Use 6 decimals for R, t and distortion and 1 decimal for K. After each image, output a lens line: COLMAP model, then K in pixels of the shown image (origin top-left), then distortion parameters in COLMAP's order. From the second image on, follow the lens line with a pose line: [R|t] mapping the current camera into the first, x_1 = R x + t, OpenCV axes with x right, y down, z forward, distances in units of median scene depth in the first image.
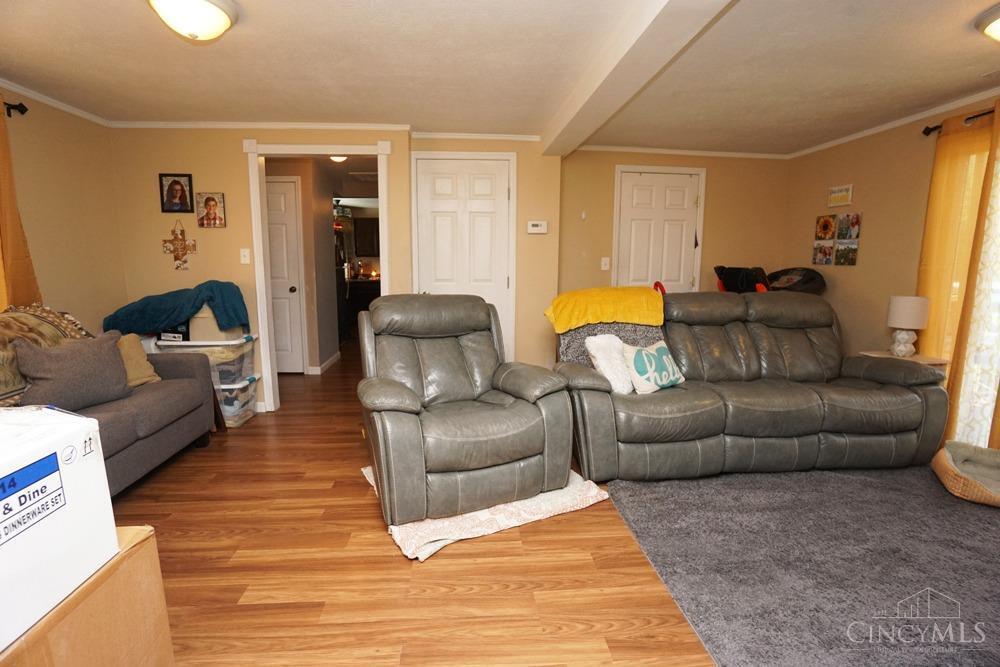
lens RADIAL K [[432.5, 0, 486.7], [0, 432.5, 333.8], [0, 0, 1]] dist [-0.053394, 0.000180]
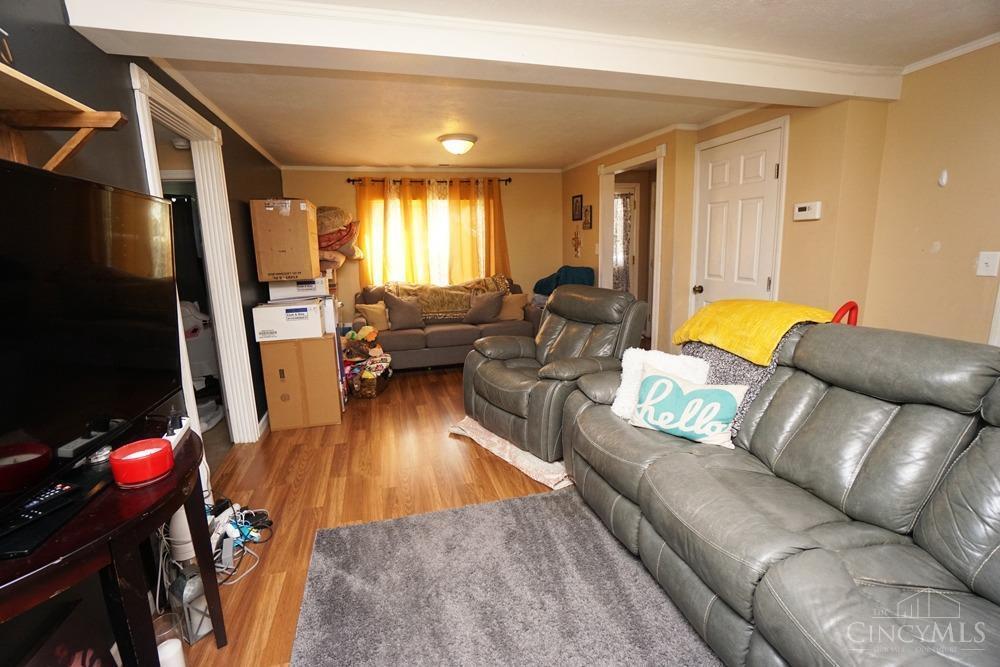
lens RADIAL K [[432.5, 0, 486.7], [0, 432.5, 333.8], [0, 0, 1]] dist [-0.053394, 0.000180]
pose [[0.180453, 0.190610, -0.964938, 0.827735], [-0.131558, 0.976905, 0.168372, -0.104856], [0.974746, 0.096562, 0.201362, 0.397903]]
